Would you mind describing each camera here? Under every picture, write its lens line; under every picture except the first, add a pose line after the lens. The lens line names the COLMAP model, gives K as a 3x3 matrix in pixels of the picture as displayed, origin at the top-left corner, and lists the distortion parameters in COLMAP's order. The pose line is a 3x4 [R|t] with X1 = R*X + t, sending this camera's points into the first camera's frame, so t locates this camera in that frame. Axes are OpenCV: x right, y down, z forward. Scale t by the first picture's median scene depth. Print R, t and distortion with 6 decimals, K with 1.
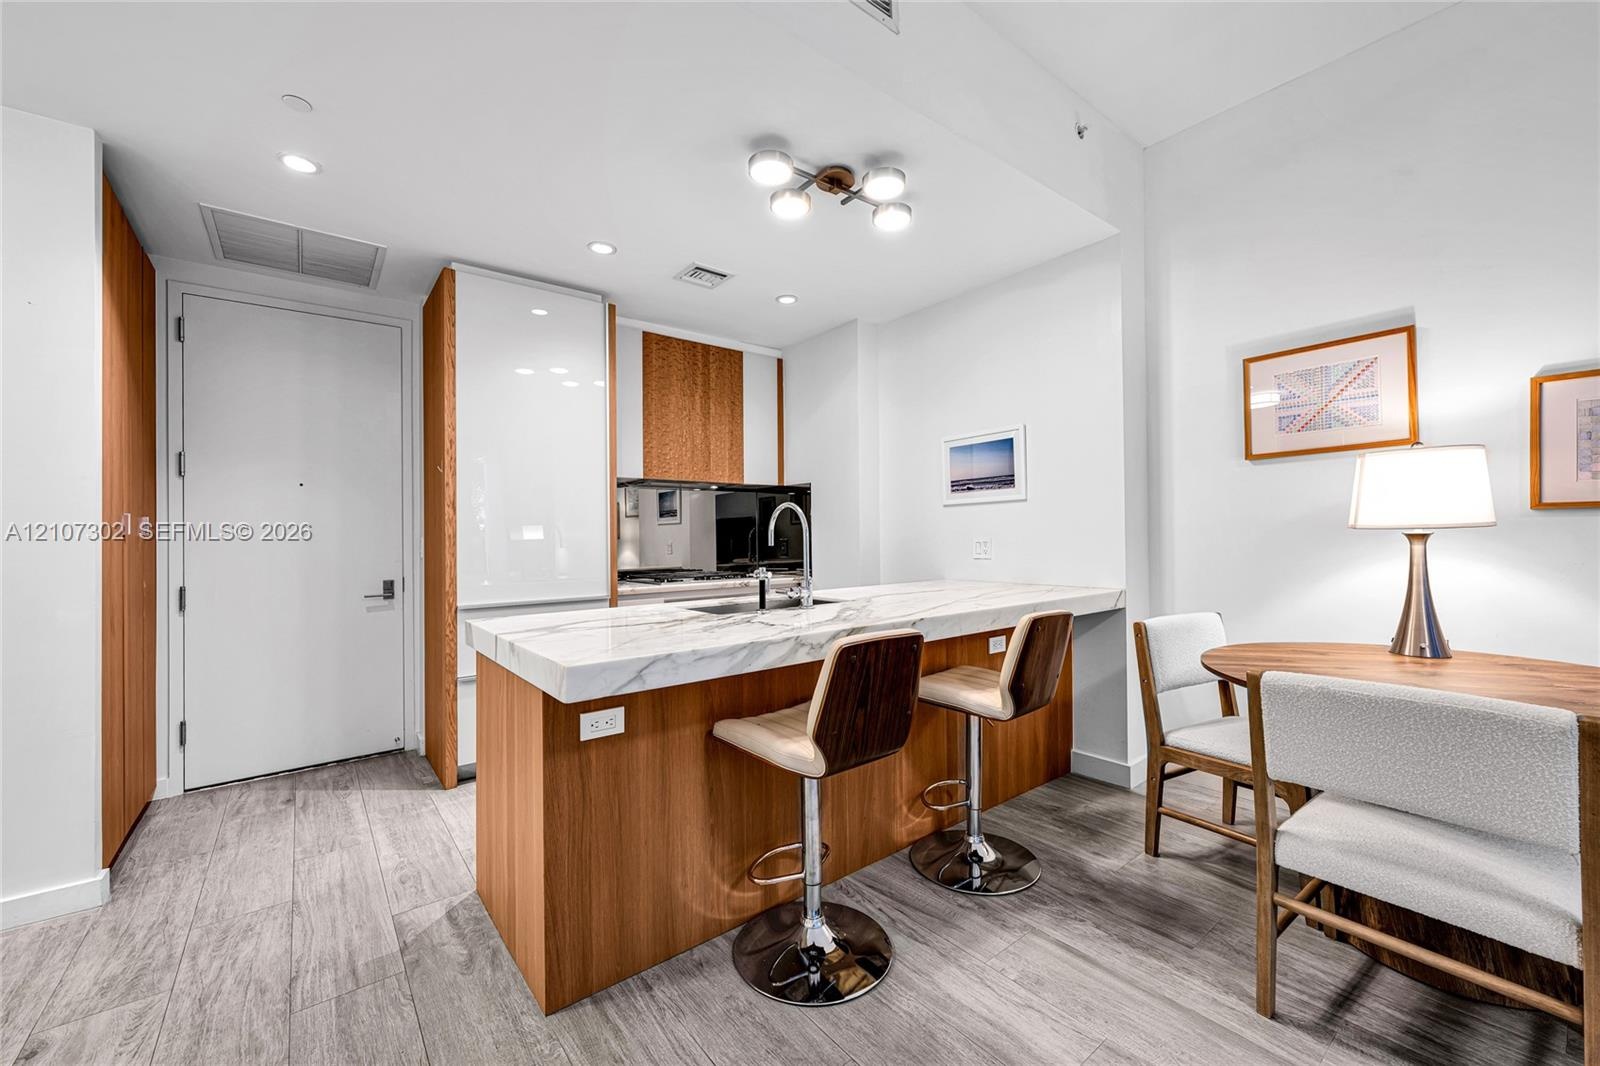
lens RADIAL K [[630.2, 0, 801.1], [0, 630.2, 531.4], [0, 0, 1]] dist [-0.000121, -0.000372]
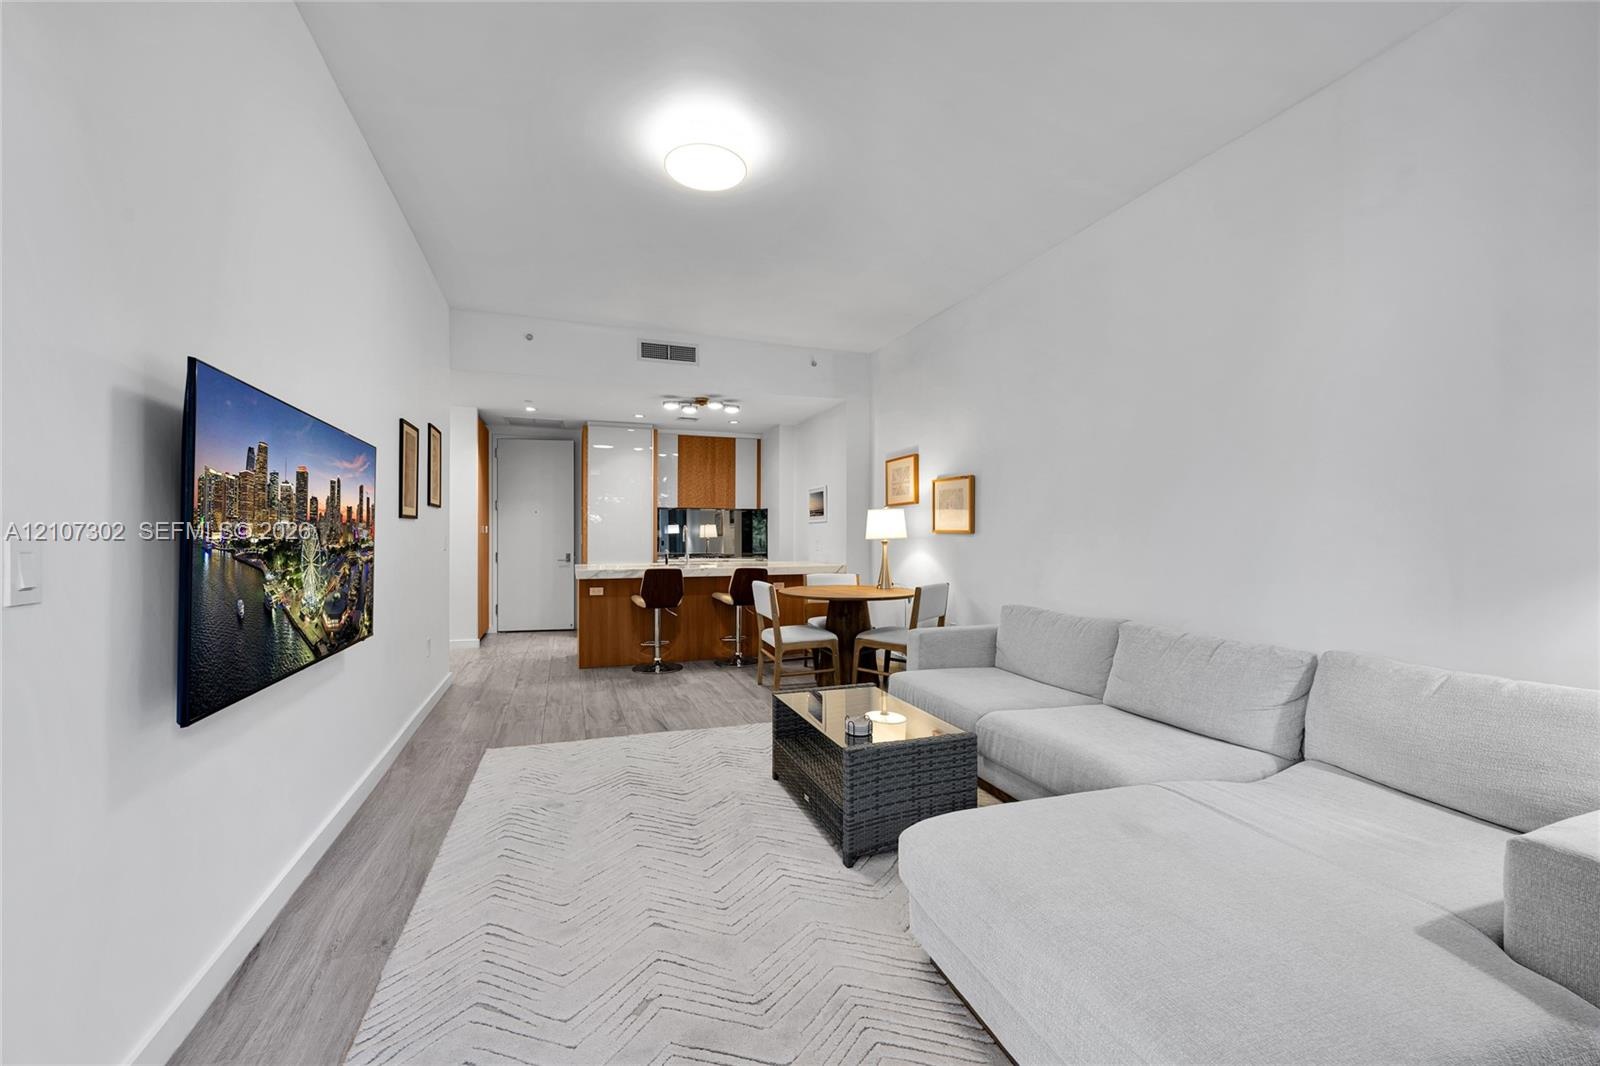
lens RADIAL K [[630.2, 0, 799.6], [0, 630.2, 533.5], [0, 0, 1]] dist [-0.000121, -0.000372]
pose [[0.951101, 0.014919, -0.308520, 0.896861], [-0.012174, 0.999867, 0.010822, -0.032938], [0.308641, -0.006537, 0.951156, -0.967347]]
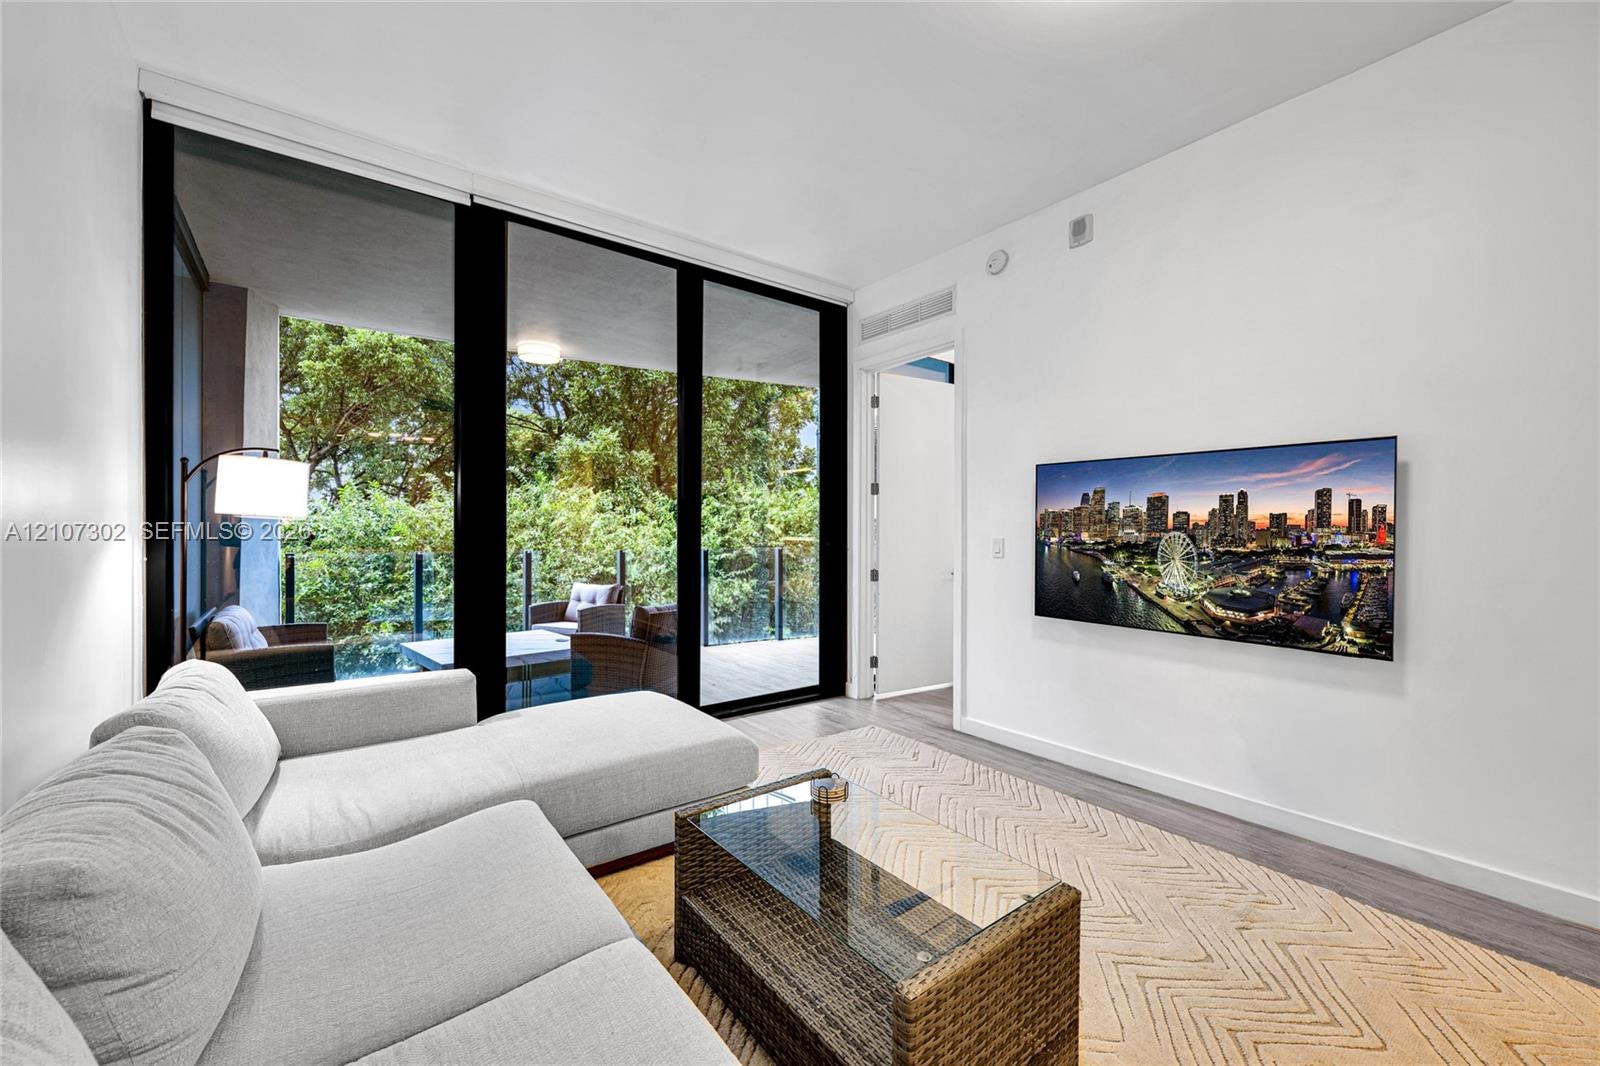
lens RADIAL K [[630.2, 0, 800.9], [0, 630.2, 530.6], [0, 0, 1]] dist [-0.000121, -0.000372]
pose [[-0.999884, 0.011581, 0.009883, 0.753036], [0.011452, 0.999850, -0.013020, -0.025898], [-0.010032, -0.012905, -0.999866, 0.346081]]
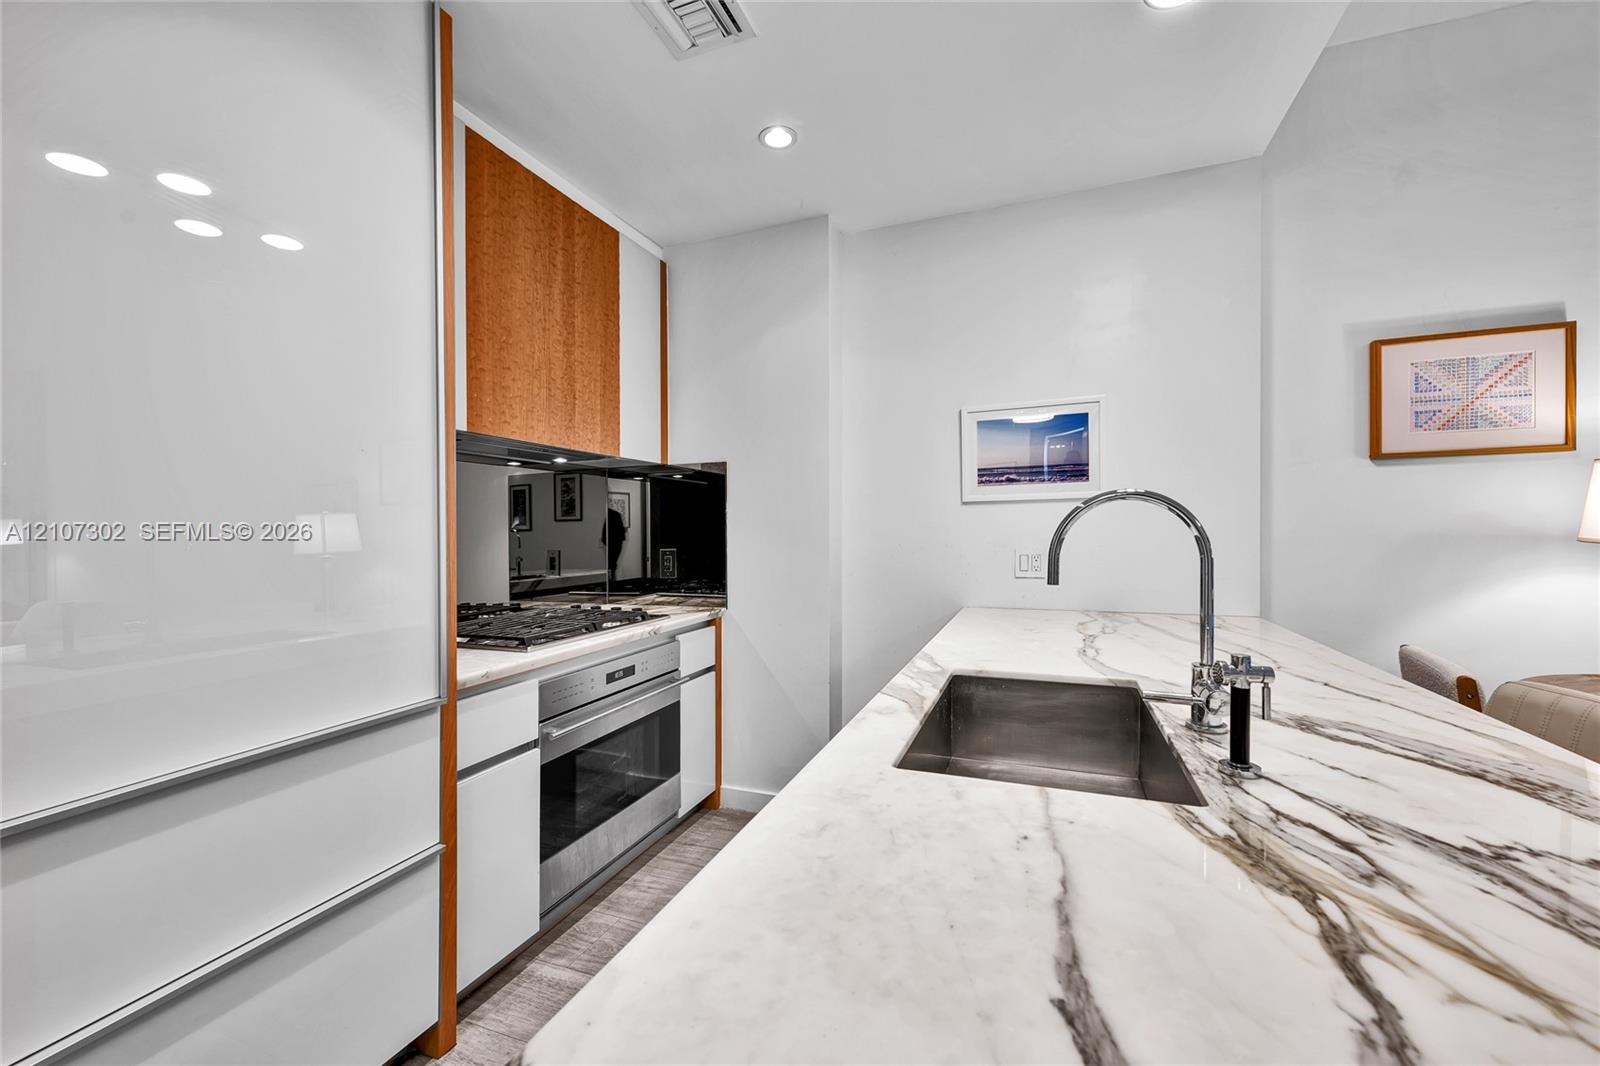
lens RADIAL K [[630.2, 0, 796.7], [0, 630.2, 538.1], [0, 0, 1]] dist [-0.000121, -0.000372]
pose [[0.860982, -0.001922, 0.508631, -0.335168], [-0.006109, 0.999882, 0.014119, -0.010498], [-0.508598, -0.015264, 0.860869, 0.540004]]
